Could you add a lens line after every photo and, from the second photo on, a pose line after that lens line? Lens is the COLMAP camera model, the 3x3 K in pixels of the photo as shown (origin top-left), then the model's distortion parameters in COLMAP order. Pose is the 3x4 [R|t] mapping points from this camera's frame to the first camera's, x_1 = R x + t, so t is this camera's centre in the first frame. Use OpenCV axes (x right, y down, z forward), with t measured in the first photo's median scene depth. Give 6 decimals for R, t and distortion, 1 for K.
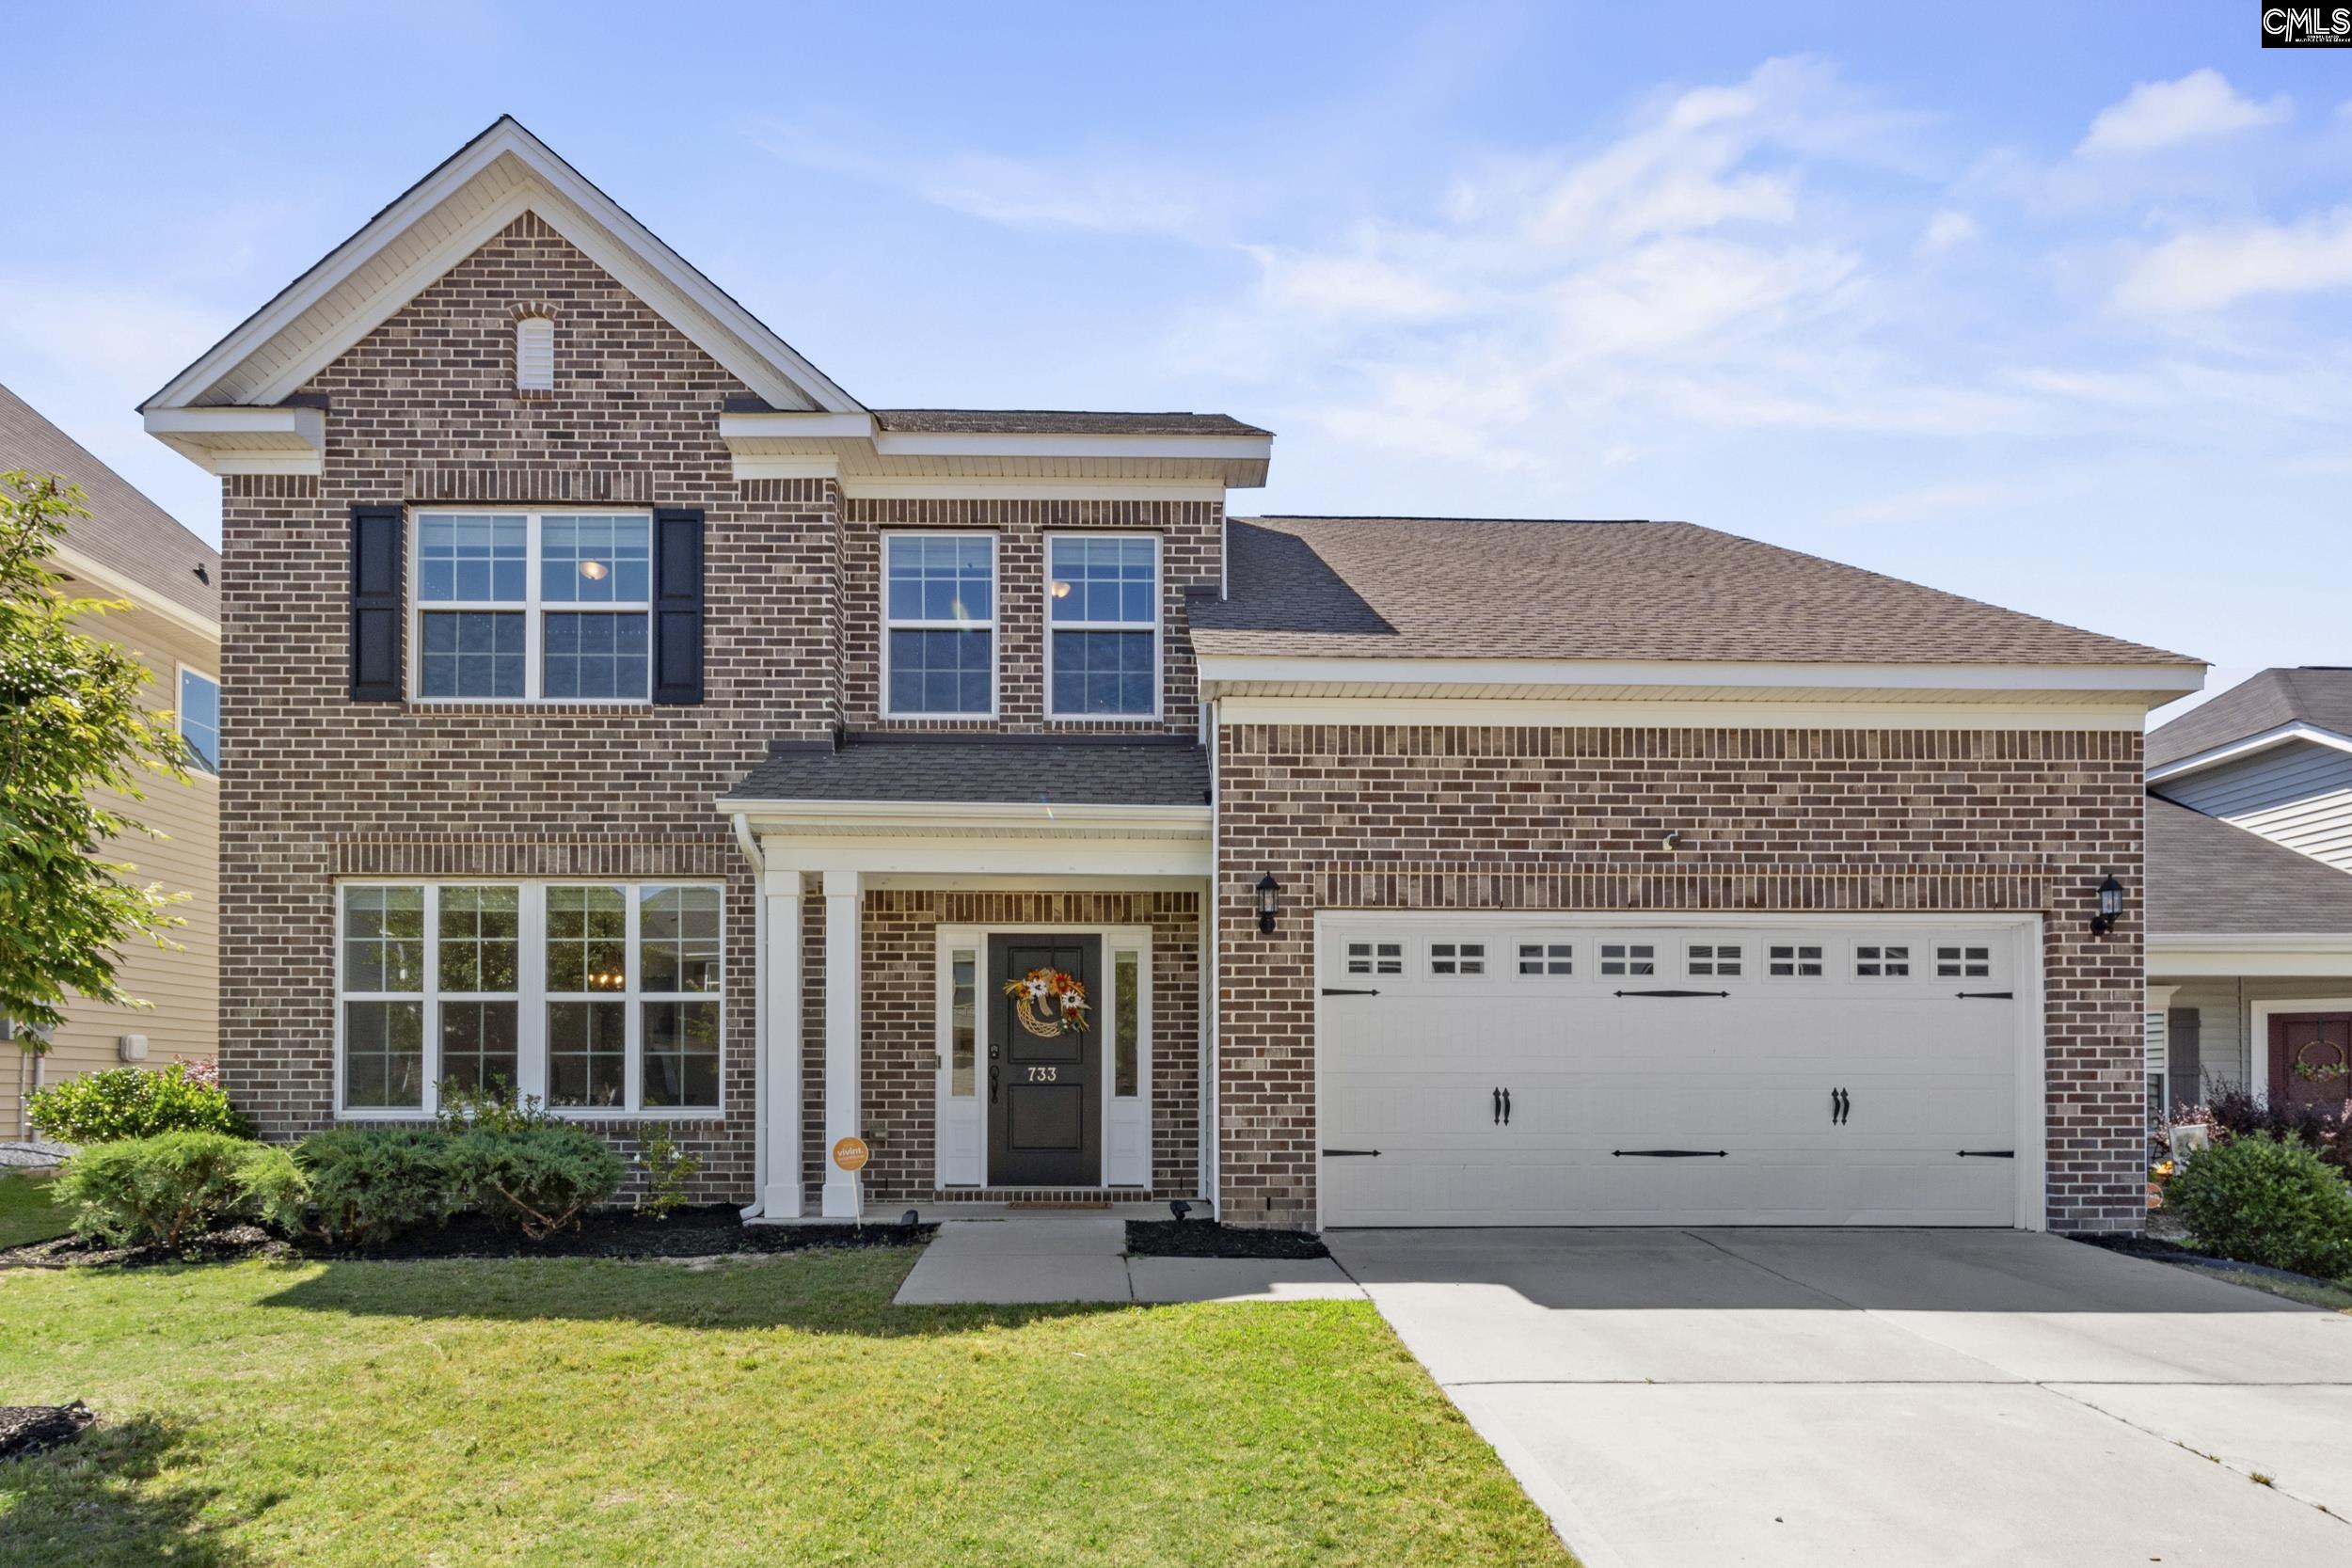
lens RADIAL K [[1313.3, 0, 1165.6], [0, 1313.3, 1090.8], [0, 0, 1]] dist [-0.001689, 0.001584]
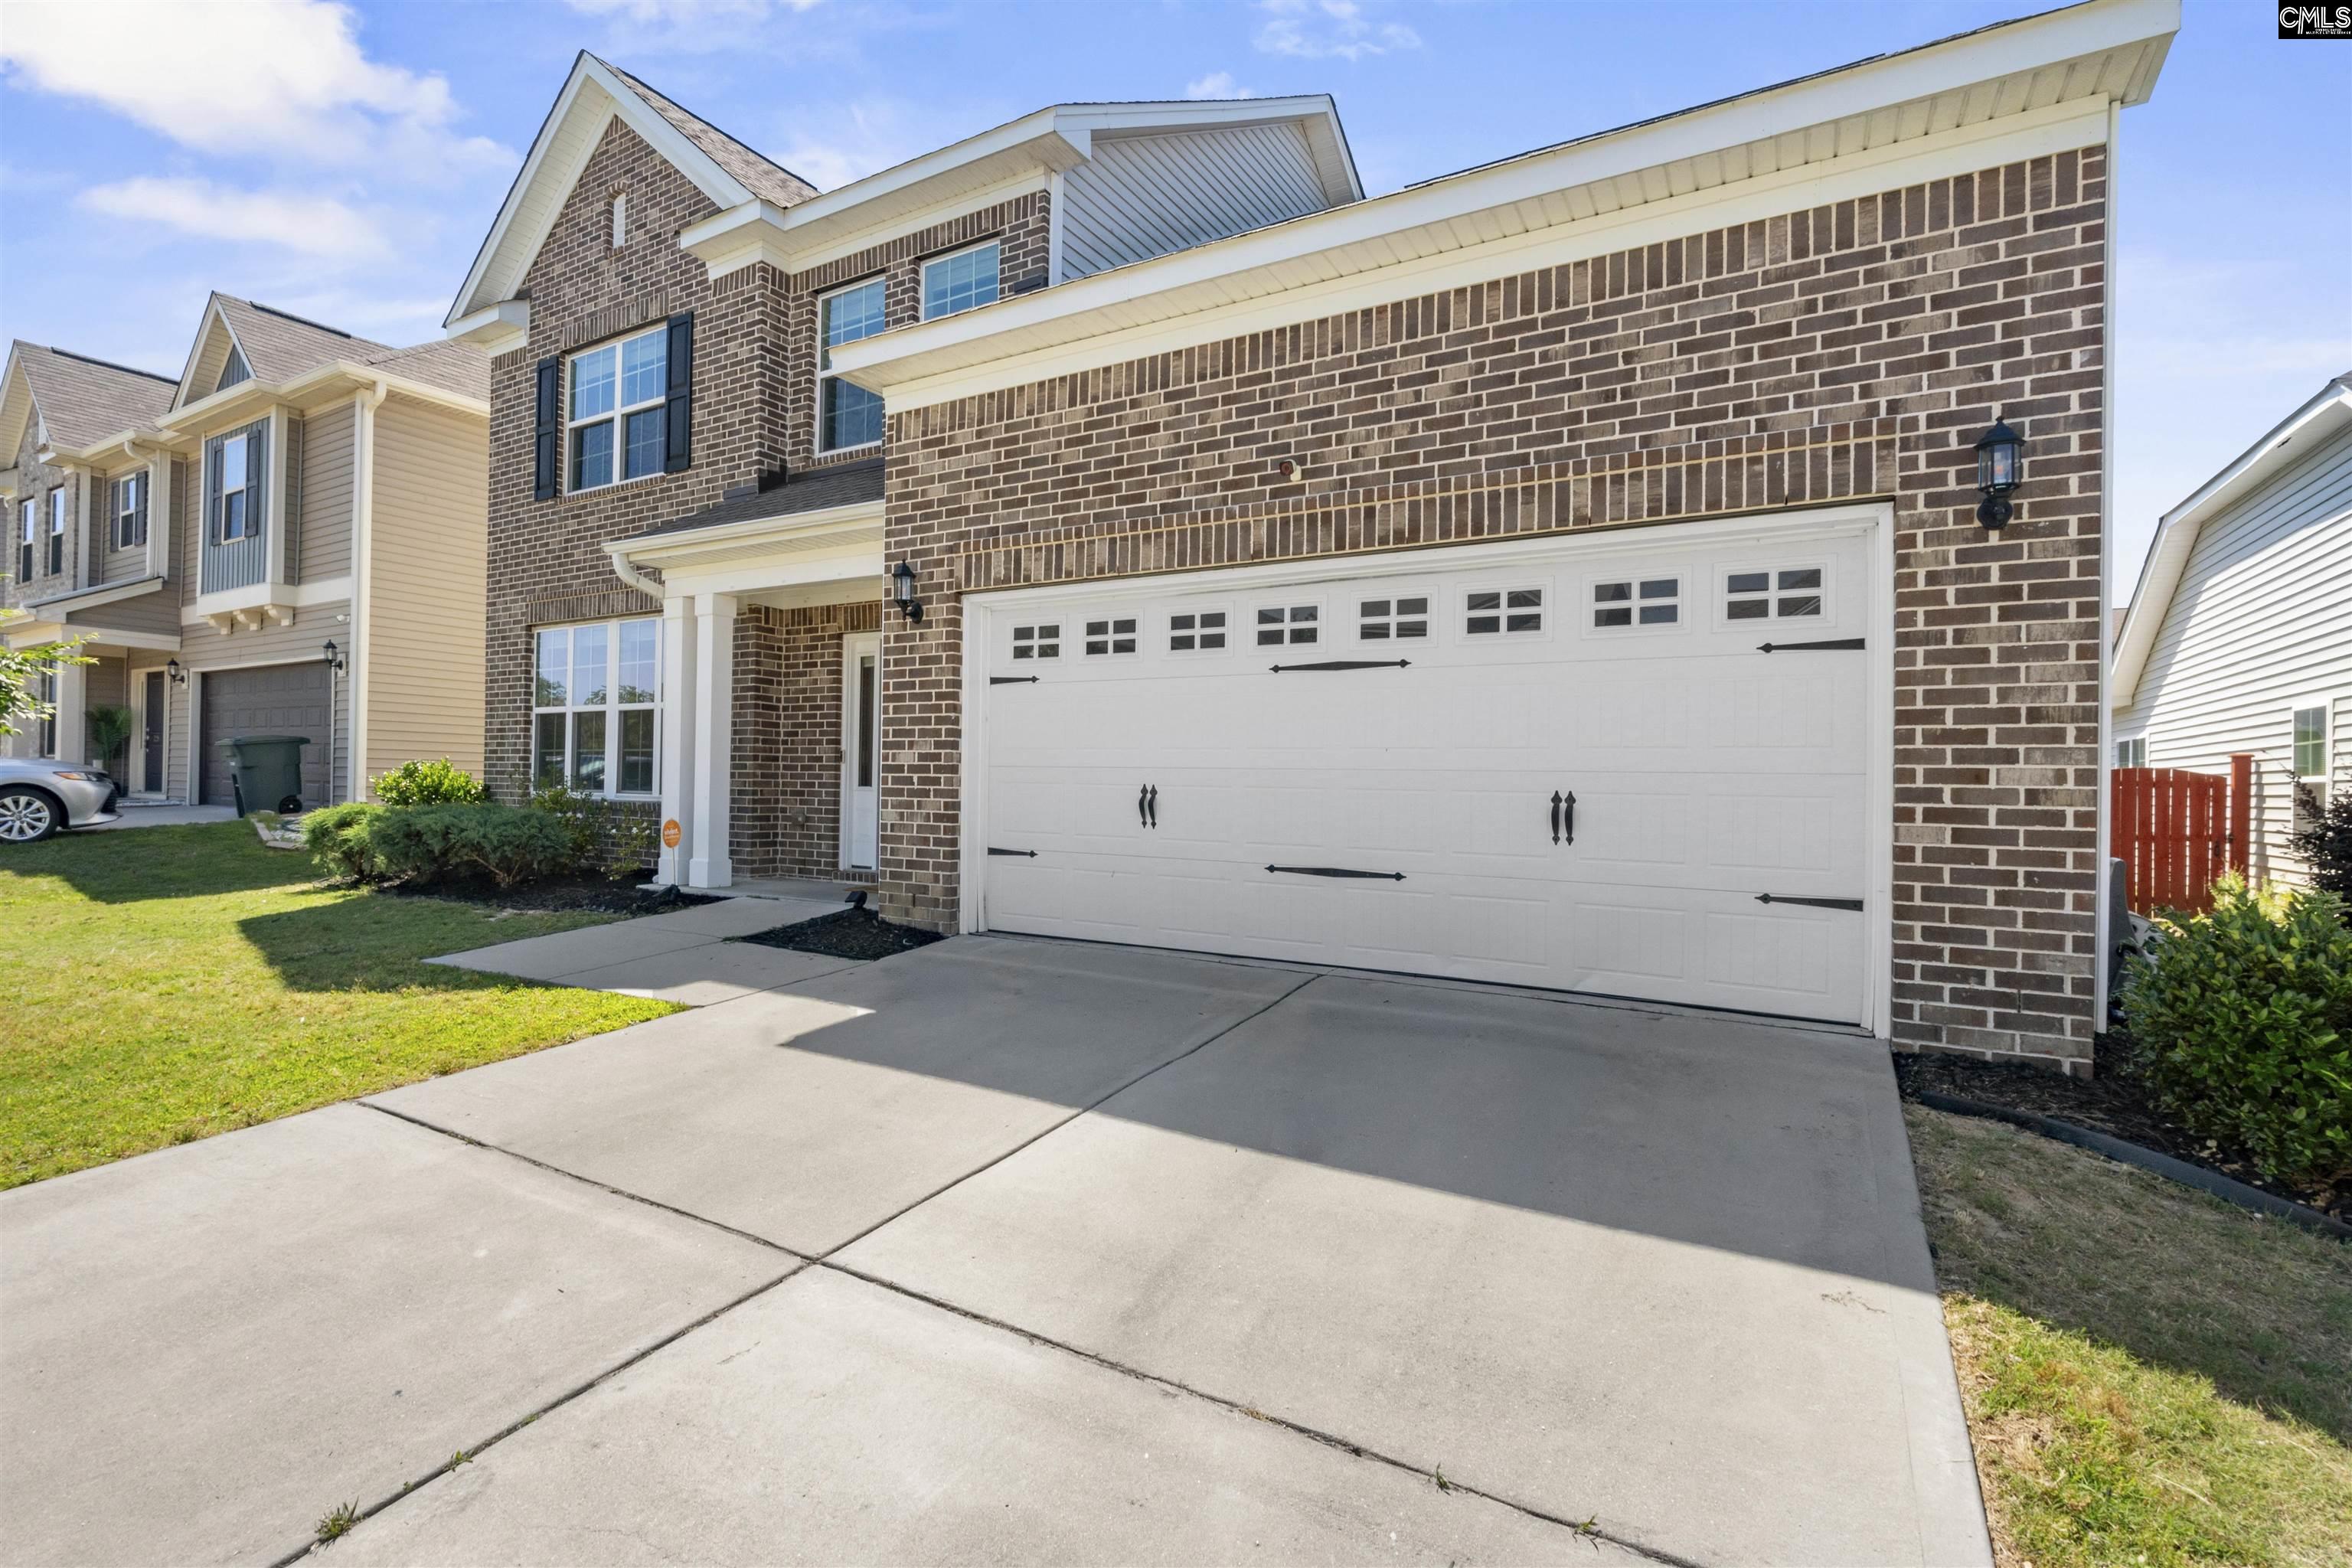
lens RADIAL K [[1125.1, 0, 1176.0], [0, 1125.1, 784.0], [0, 0, 1]] dist [-0.002102, 0.000001]
pose [[0.834599, 0.012569, -0.550715, 0.679133], [-0.014202, 0.999898, 0.001298, -0.003993], [0.550675, 0.006738, 0.834692, 0.399956]]
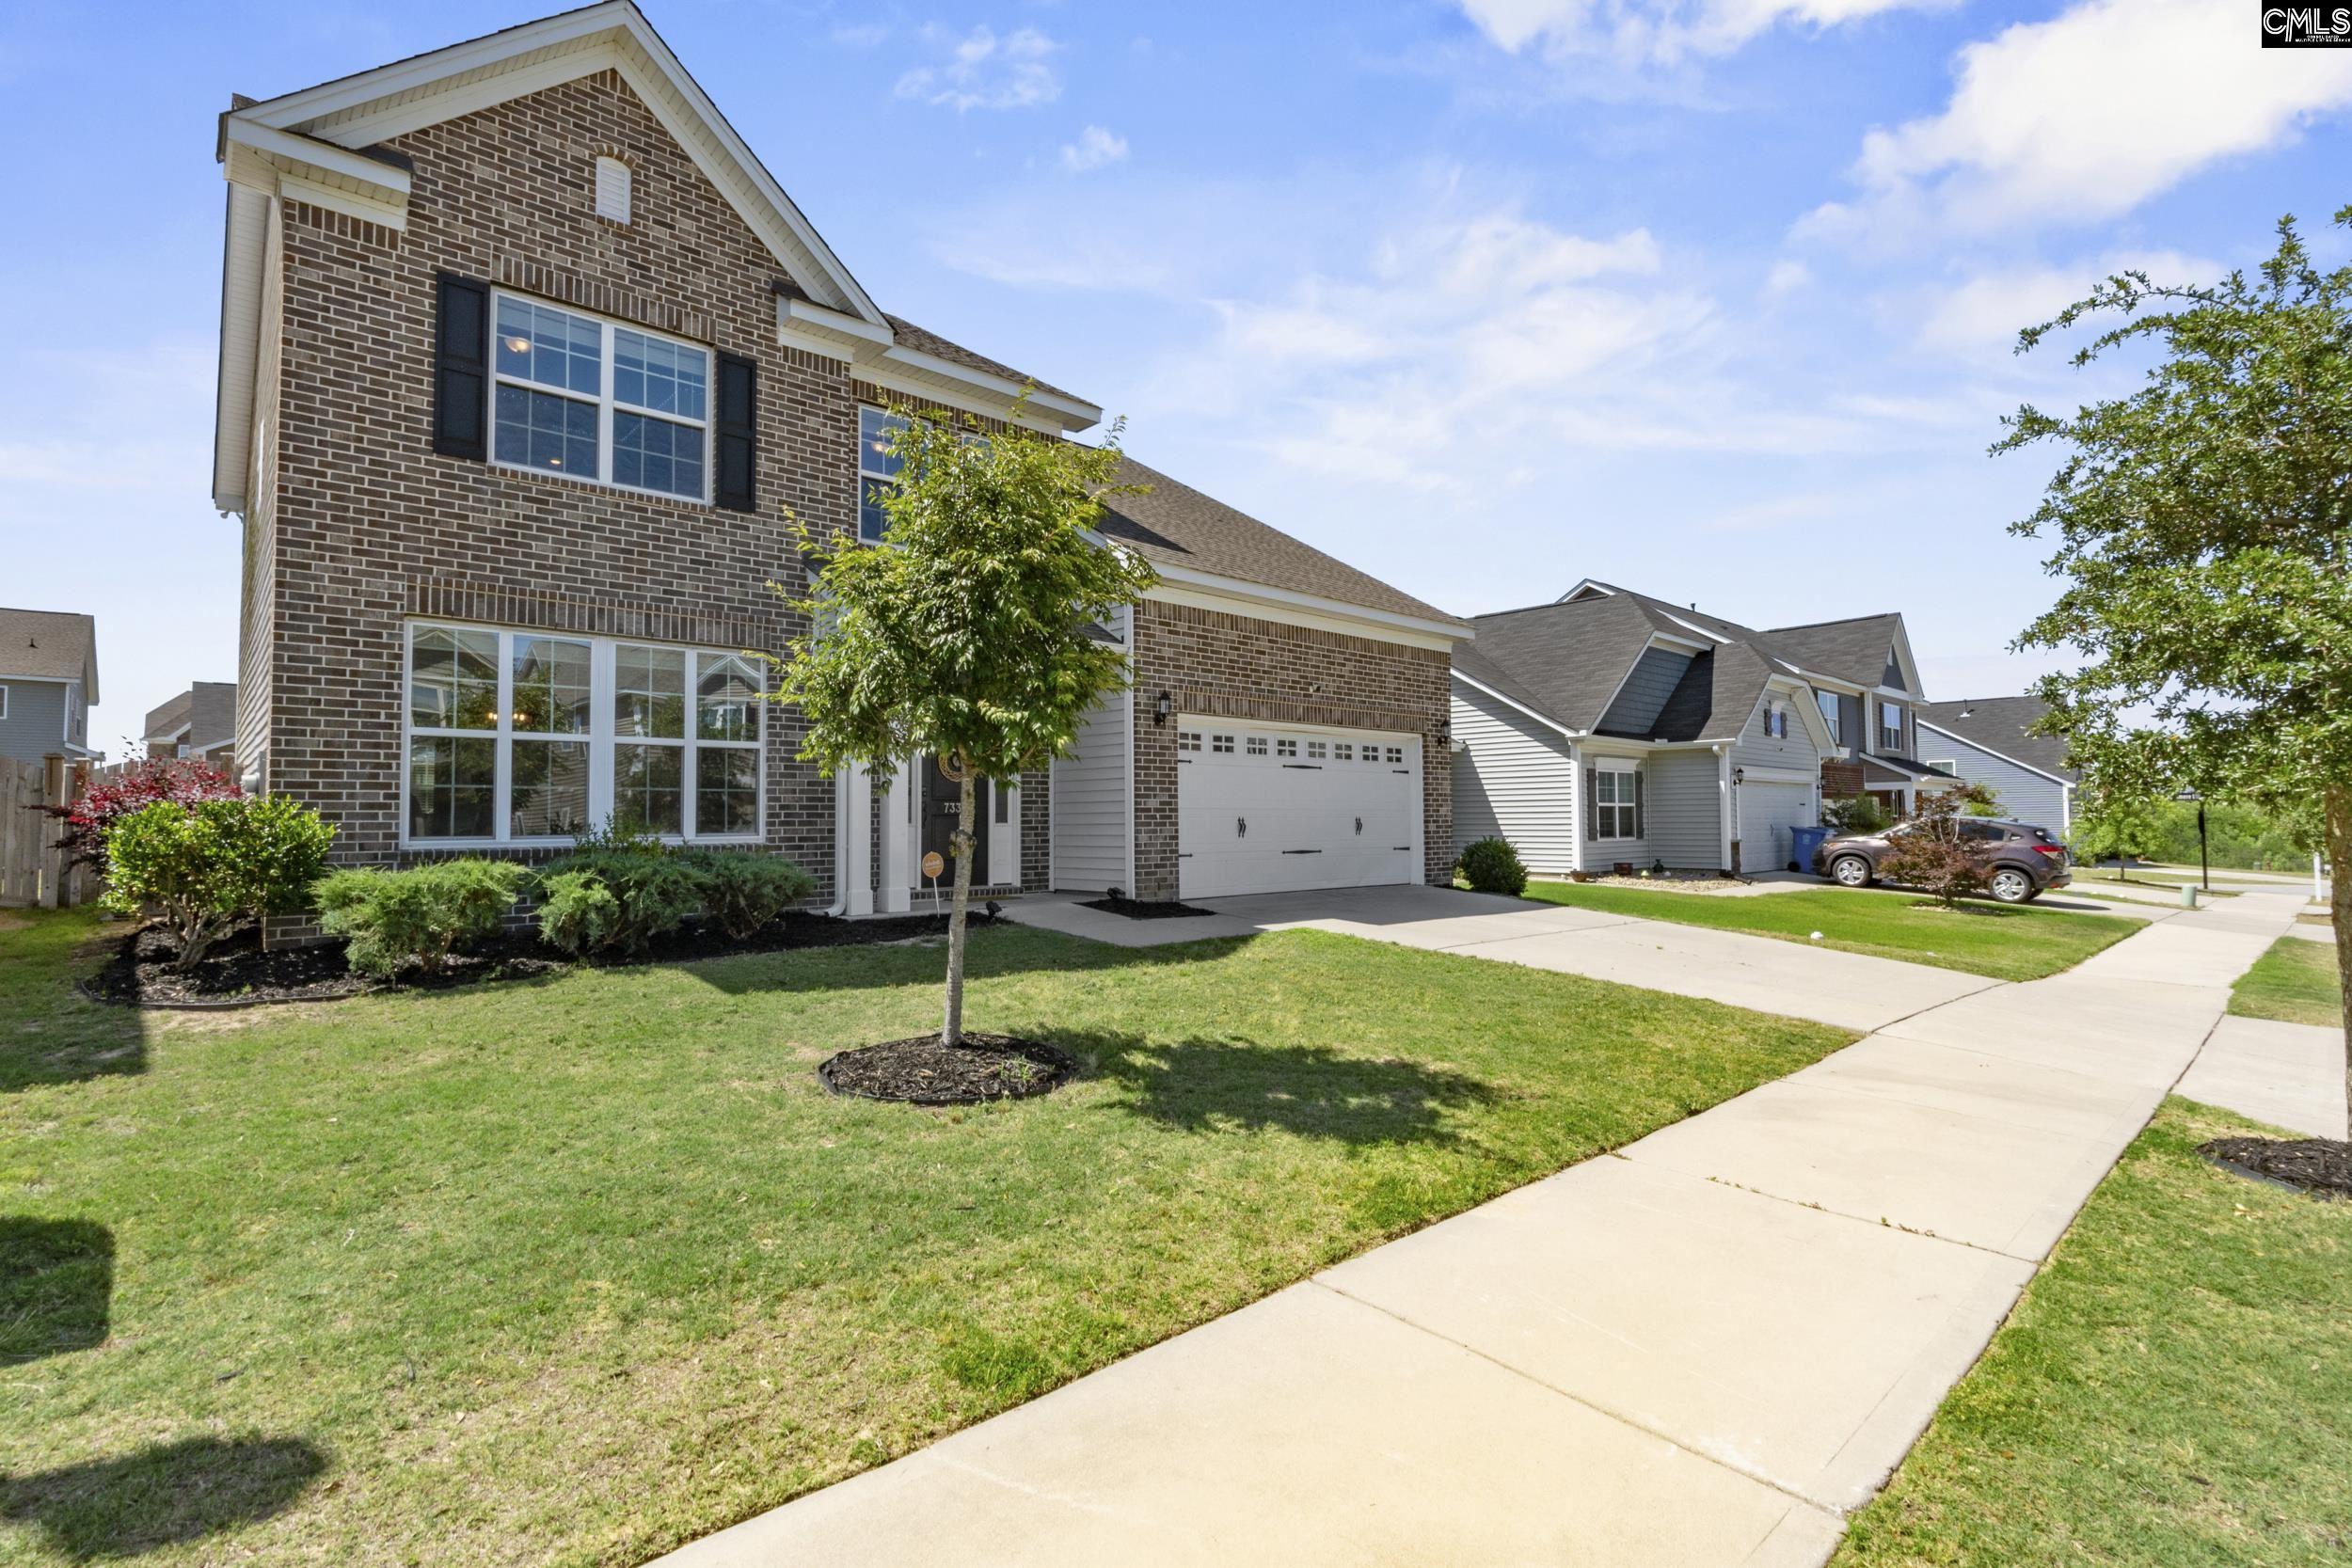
lens RADIAL K [[1124.9, 0, 1176.0], [0, 1124.9, 784.0], [0, 0, 1]] dist [-0.002102, 0.000001]
pose [[0.738167, 0.017851, 0.674382, -0.847515], [0.001257, 0.999612, -0.027836, -0.004705], [-0.674617, 0.021395, 0.737858, -0.069869]]
